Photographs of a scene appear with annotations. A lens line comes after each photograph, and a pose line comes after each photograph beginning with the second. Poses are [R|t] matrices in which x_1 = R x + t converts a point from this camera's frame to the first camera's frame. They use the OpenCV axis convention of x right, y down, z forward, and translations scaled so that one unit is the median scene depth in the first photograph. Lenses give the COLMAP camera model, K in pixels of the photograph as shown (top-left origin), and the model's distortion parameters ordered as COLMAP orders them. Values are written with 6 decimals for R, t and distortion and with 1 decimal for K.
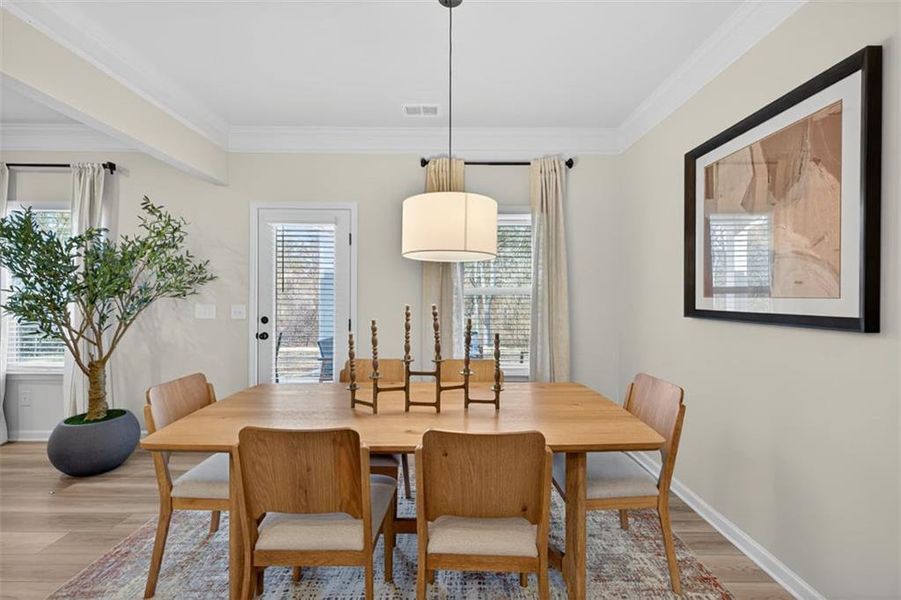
lens RADIAL K [[378.1, 0, 453.0], [0, 378.1, 298.6], [0, 0, 1]] dist [0.004427, -0.000386]
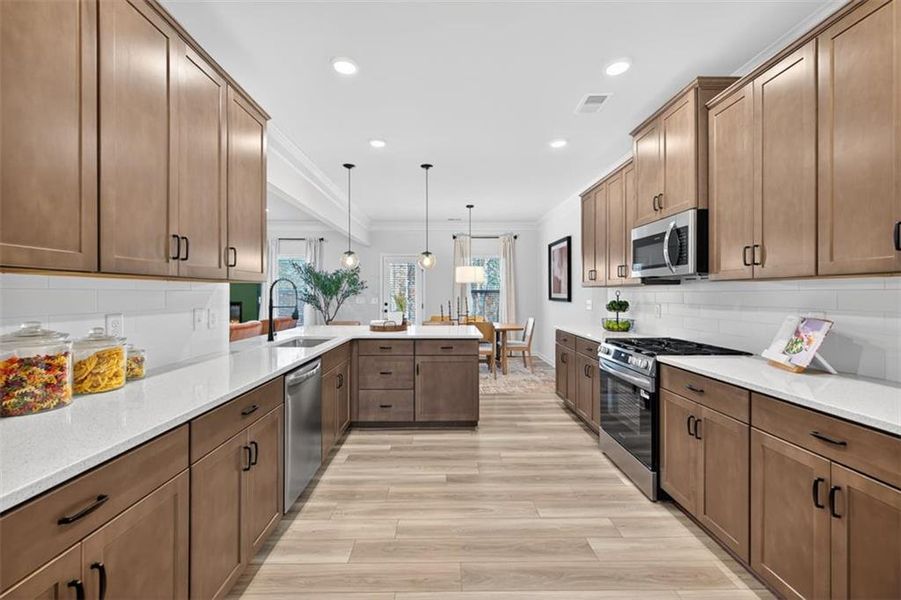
lens RADIAL K [[378.1, 0, 459.3], [0, 378.1, 295.9], [0, 0, 1]] dist [0.004427, -0.000386]
pose [[0.999495, -0.007042, 0.030989, -0.175198], [0.006951, 0.999971, 0.003059, 0.002047], [-0.031010, -0.002842, 0.999515, -1.971755]]
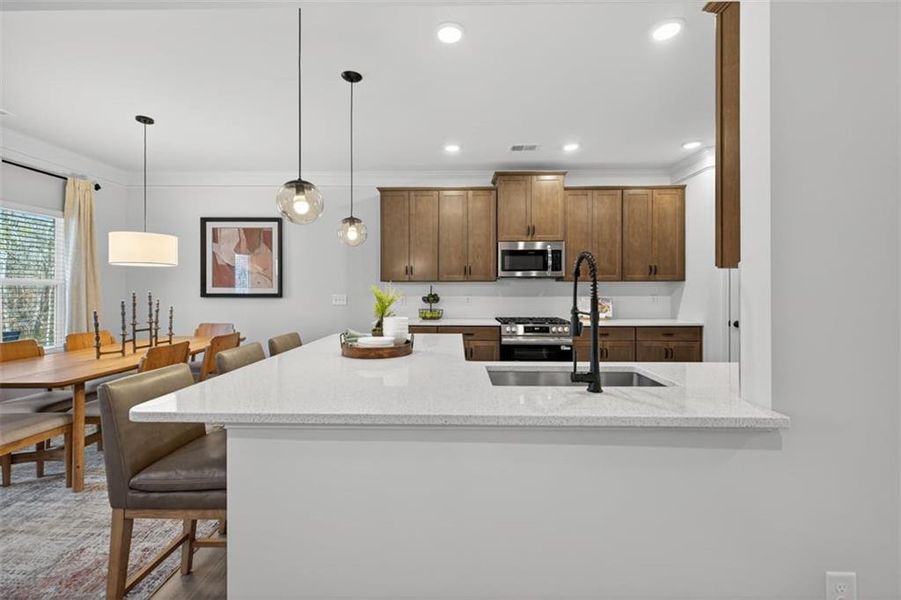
lens RADIAL K [[378.1, 0, 445.9], [0, 378.1, 287.2], [0, 0, 1]] dist [0.004427, -0.000386]
pose [[0.028971, 0.000729, 0.999580, -1.433030], [0.003515, 0.999993, -0.000831, 0.001033], [-0.999574, 0.003537, 0.028968, -0.386642]]
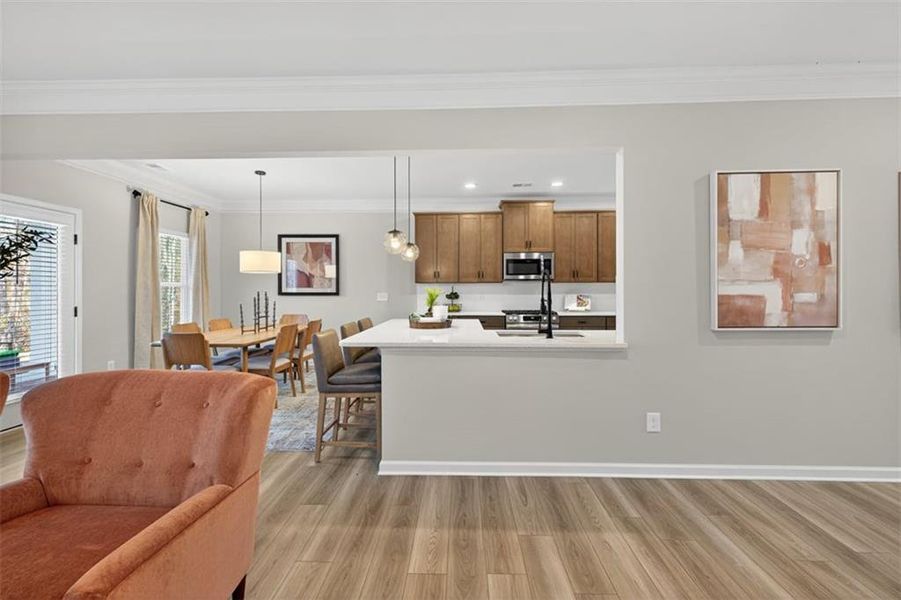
lens RADIAL K [[378.1, 0, 446.1], [0, 378.1, 286.1], [0, 0, 1]] dist [0.004427, -0.000386]
pose [[0.046337, 0.002562, 0.998923, -2.085693], [0.005683, 0.999980, -0.002829, -0.001665], [-0.998910, 0.005808, 0.046322, -0.324123]]
